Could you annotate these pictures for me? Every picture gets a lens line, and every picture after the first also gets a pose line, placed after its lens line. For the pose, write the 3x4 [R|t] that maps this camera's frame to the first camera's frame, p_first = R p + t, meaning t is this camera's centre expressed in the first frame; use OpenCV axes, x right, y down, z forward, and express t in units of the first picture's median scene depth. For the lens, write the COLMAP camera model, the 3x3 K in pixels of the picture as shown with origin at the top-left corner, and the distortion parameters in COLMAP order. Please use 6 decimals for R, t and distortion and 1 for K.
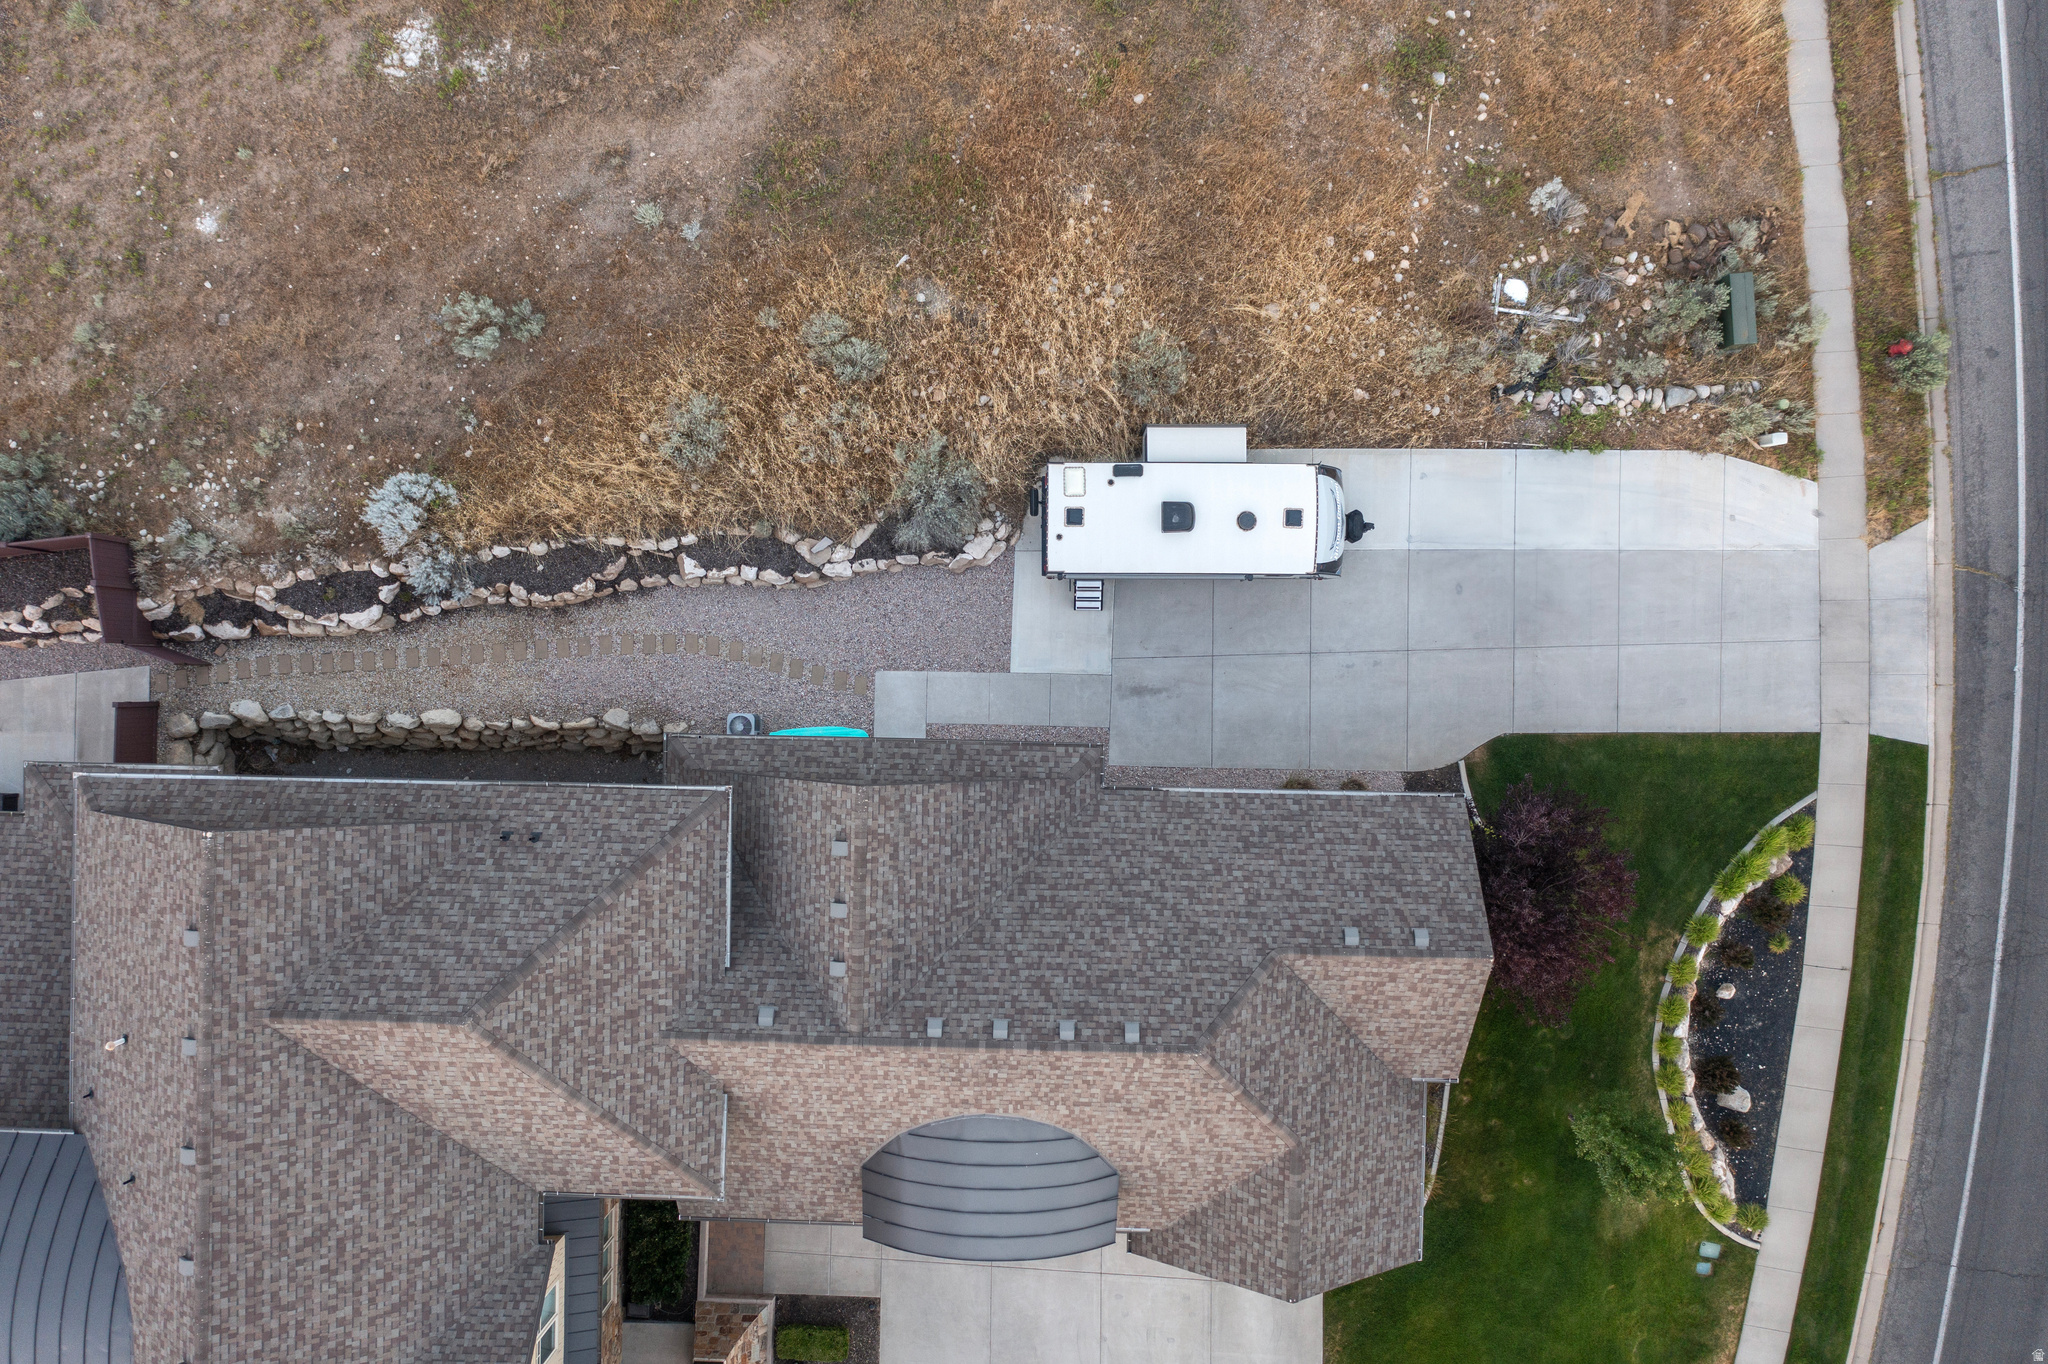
lens RADIAL K [[1601.1, 0, 1018.3], [0, 1601.1, 687.8], [0, 0, 1]] dist [-0.025328, 0.006261]
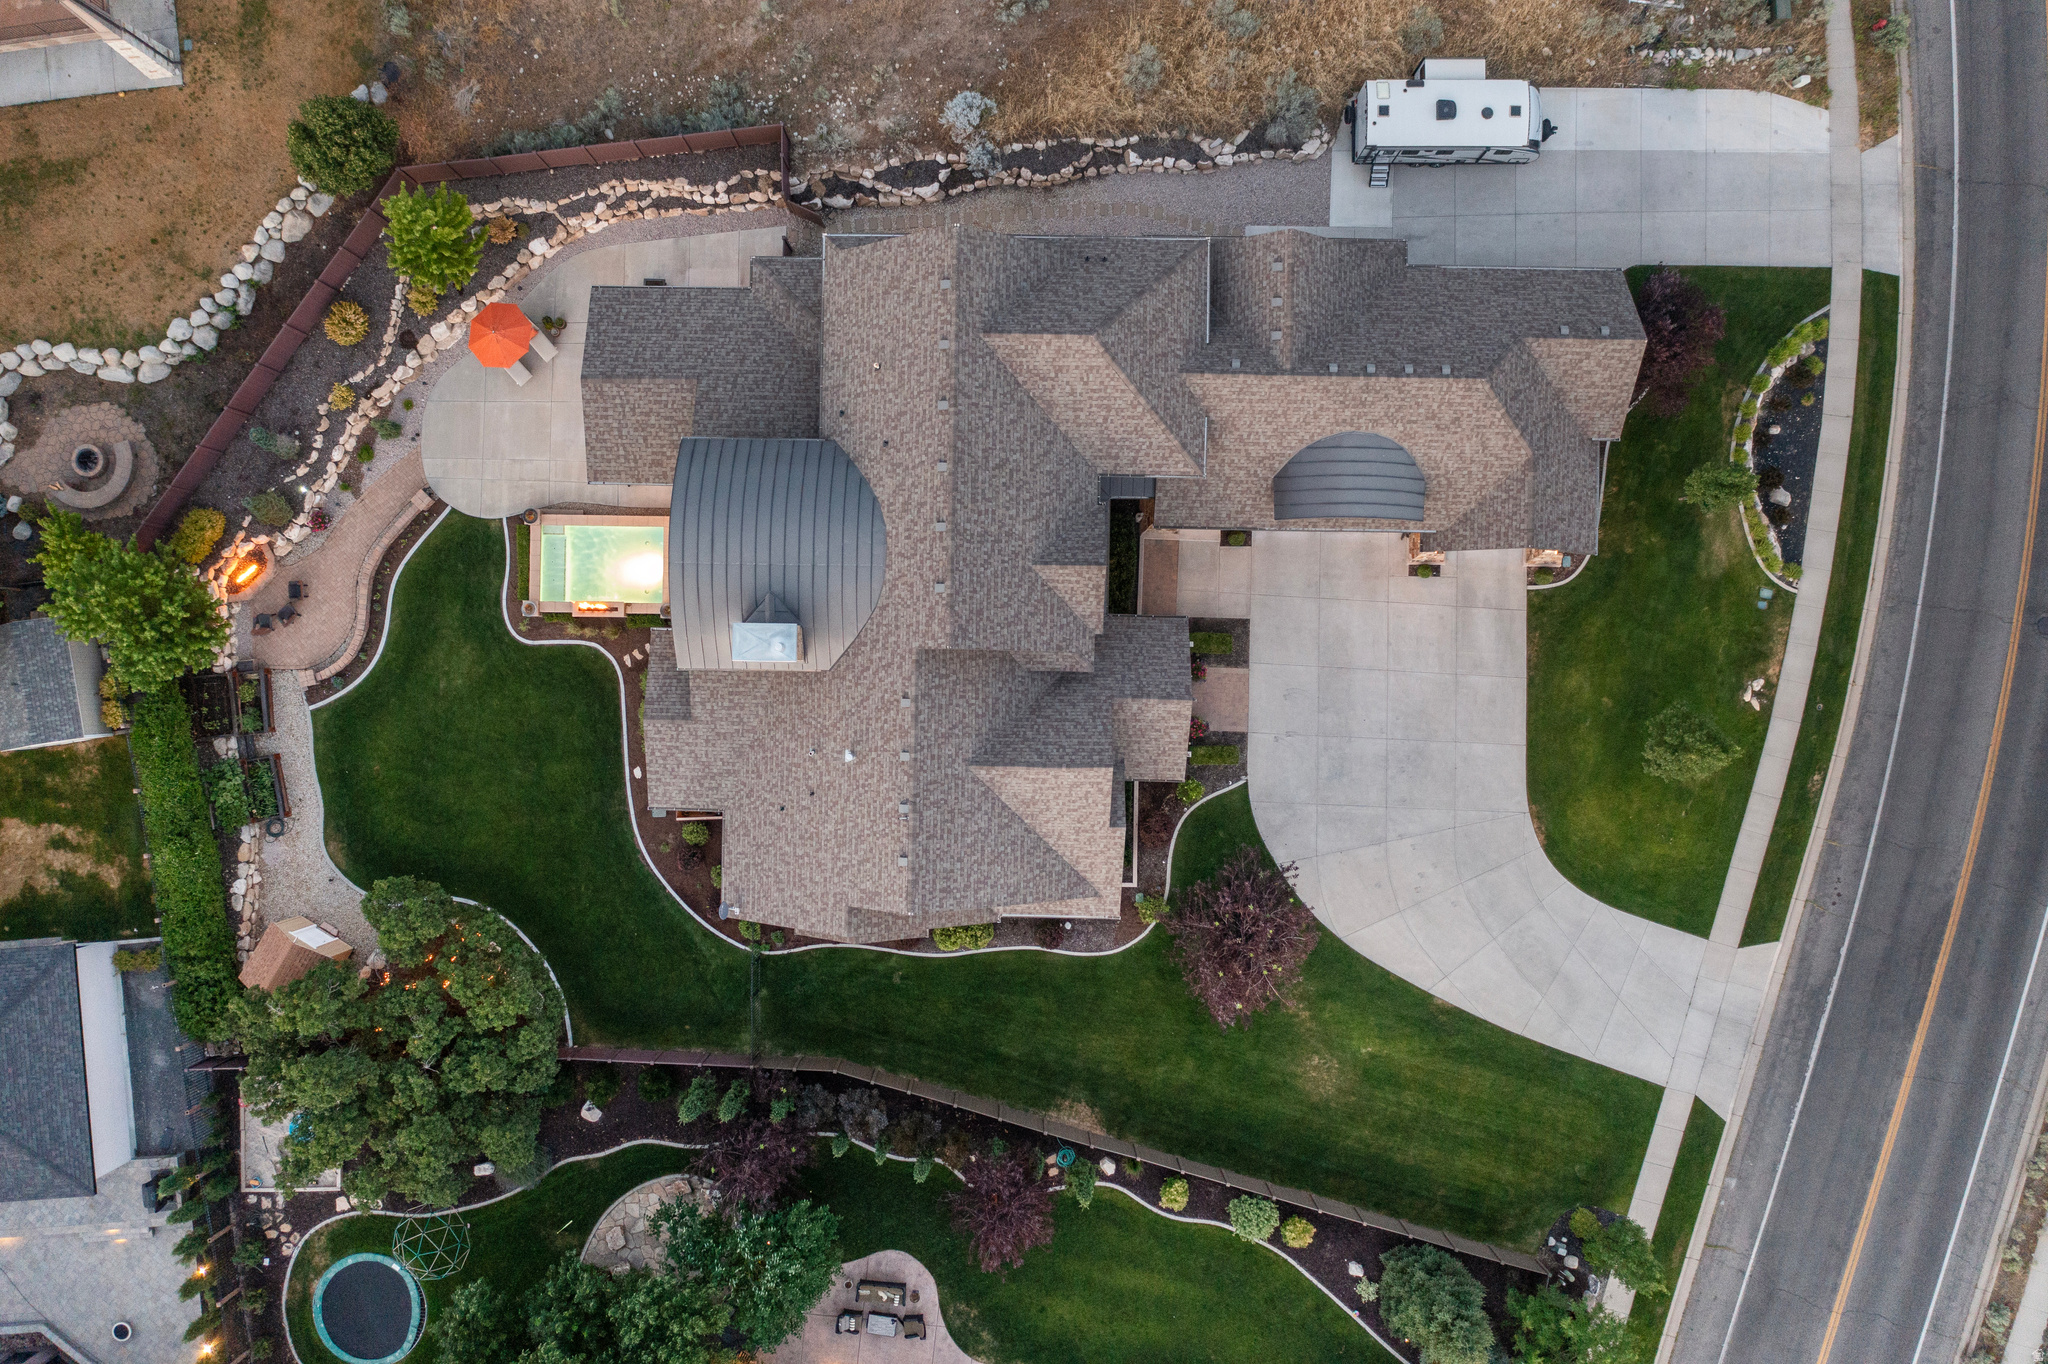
lens RADIAL K [[1601.1, 0, 1018.3], [0, 1601.1, 687.8], [0, 0, 1]] dist [-0.025328, 0.006261]
pose [[0.999977, -0.004978, 0.004593, -0.333640], [0.004962, 0.999982, 0.003402, 0.455630], [-0.004610, -0.003379, 0.999984, -0.613778]]
